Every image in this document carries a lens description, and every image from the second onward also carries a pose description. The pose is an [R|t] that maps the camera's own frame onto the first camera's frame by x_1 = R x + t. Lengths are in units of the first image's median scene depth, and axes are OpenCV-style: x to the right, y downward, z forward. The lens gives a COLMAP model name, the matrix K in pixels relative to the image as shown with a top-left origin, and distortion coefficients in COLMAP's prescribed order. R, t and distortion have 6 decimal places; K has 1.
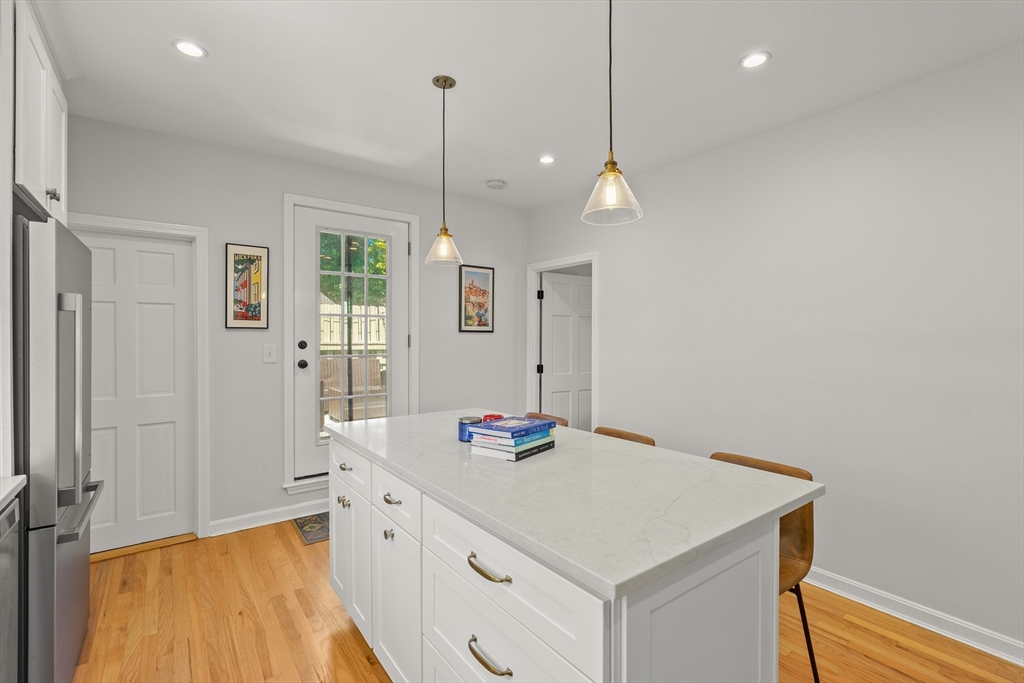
lens RADIAL K [[463.0, 0, 512.0], [0, 463.0, 341.5], [0, 0, 1]] dist [-0.002748, -0.000041]
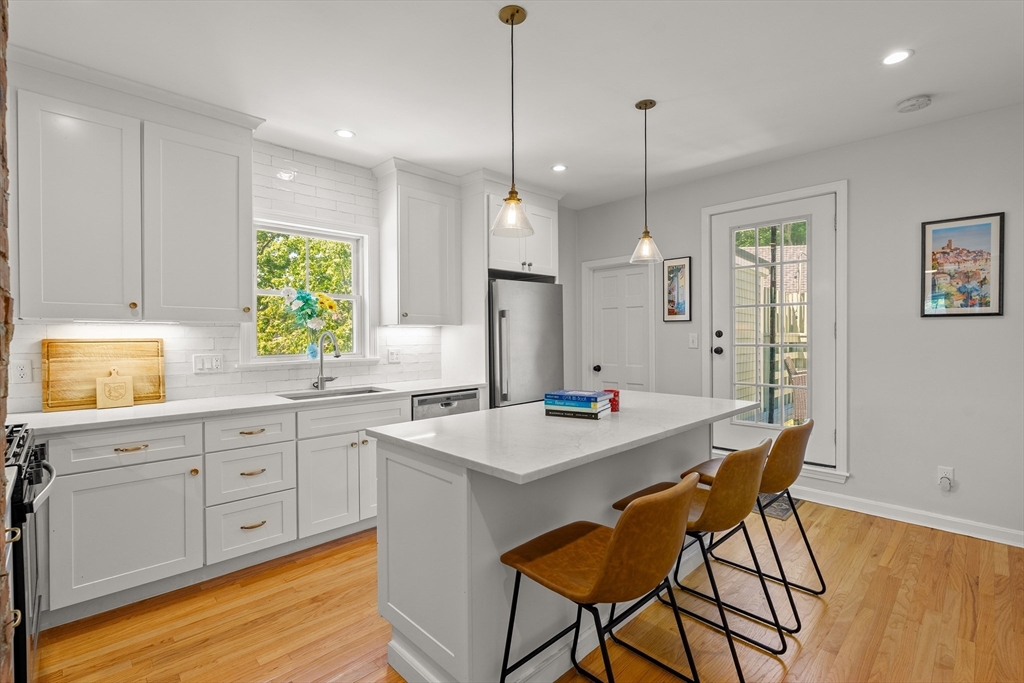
lens RADIAL K [[467.1, 0, 516.2], [0, 467.1, 341.1], [0, 0, 1]] dist [-0.000879, 0.000026]
pose [[0.134563, 0.015236, -0.990788, 0.641427], [-0.001610, 0.999884, 0.015157, 0.008469], [0.990904, -0.000445, 0.134572, 0.340860]]
